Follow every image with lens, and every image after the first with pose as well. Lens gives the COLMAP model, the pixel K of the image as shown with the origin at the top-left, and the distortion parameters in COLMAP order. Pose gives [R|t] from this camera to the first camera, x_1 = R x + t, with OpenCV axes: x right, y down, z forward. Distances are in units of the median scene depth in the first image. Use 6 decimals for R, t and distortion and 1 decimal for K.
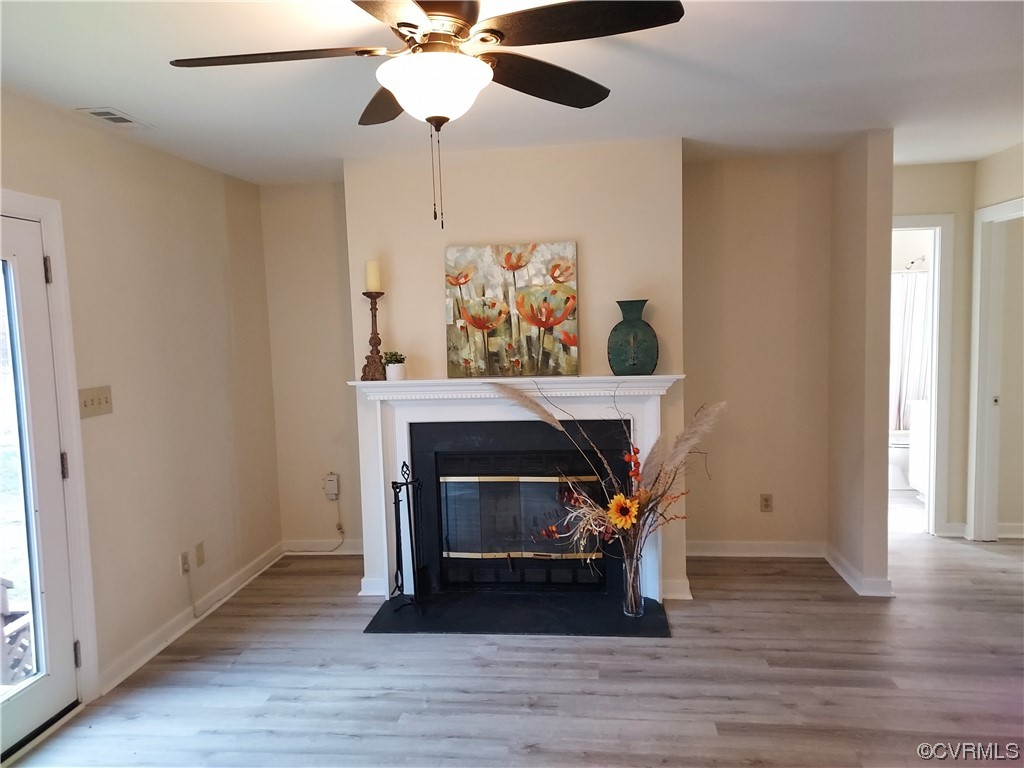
lens RADIAL K [[731.7, 0, 515.7], [0, 731.7, 381.5], [0, 0, 1]] dist [0.043116, -0.018696]
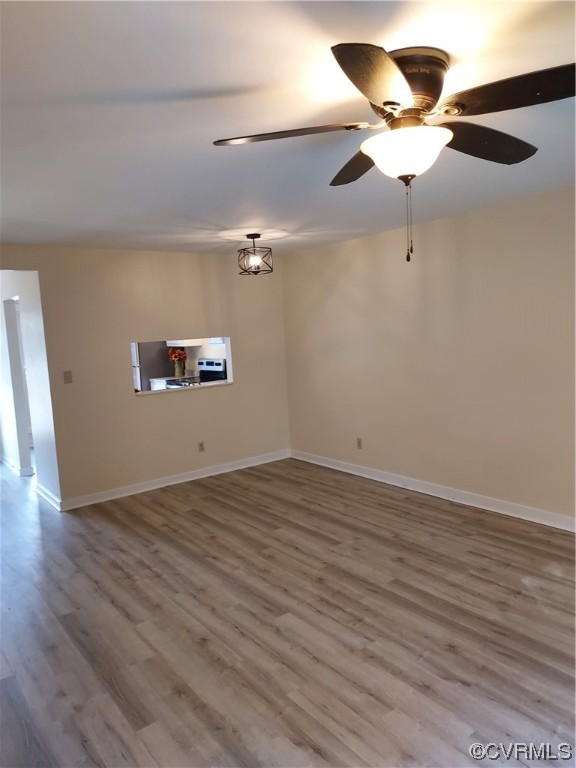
lens RADIAL K [[548.7, 0, 290.7], [0, 548.7, 383.9], [0, 0, 1]] dist [0.043116, -0.018696]
pose [[-0.685107, -0.007479, 0.728404, -0.336195], [0.138946, 0.980246, 0.140752, -0.081380], [-0.715068, 0.197639, -0.670535, 0.925920]]
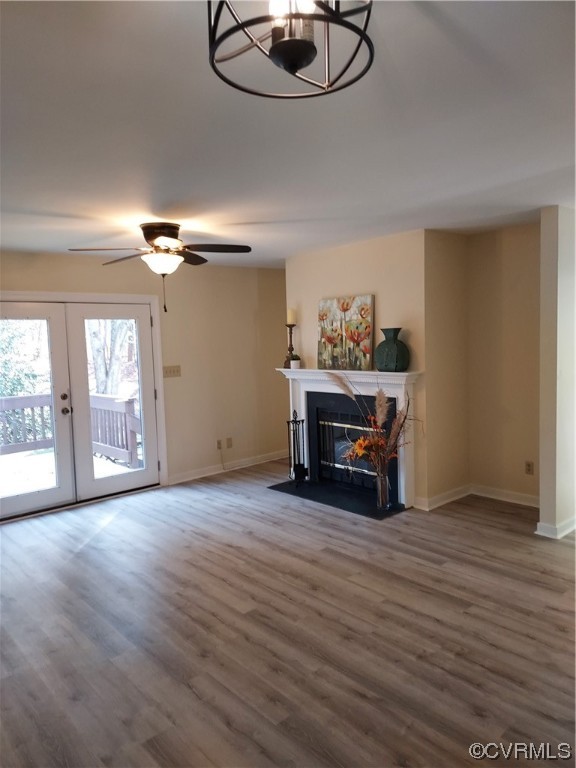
lens RADIAL K [[548.7, 0, 287.9], [0, 548.7, 383.3], [0, 0, 1]] dist [0.043116, -0.018696]
pose [[0.738071, 0.060931, -0.671966, 0.834012], [-0.045108, 0.998142, 0.040961, -0.022908], [0.673214, 0.000079, 0.739448, -0.114147]]
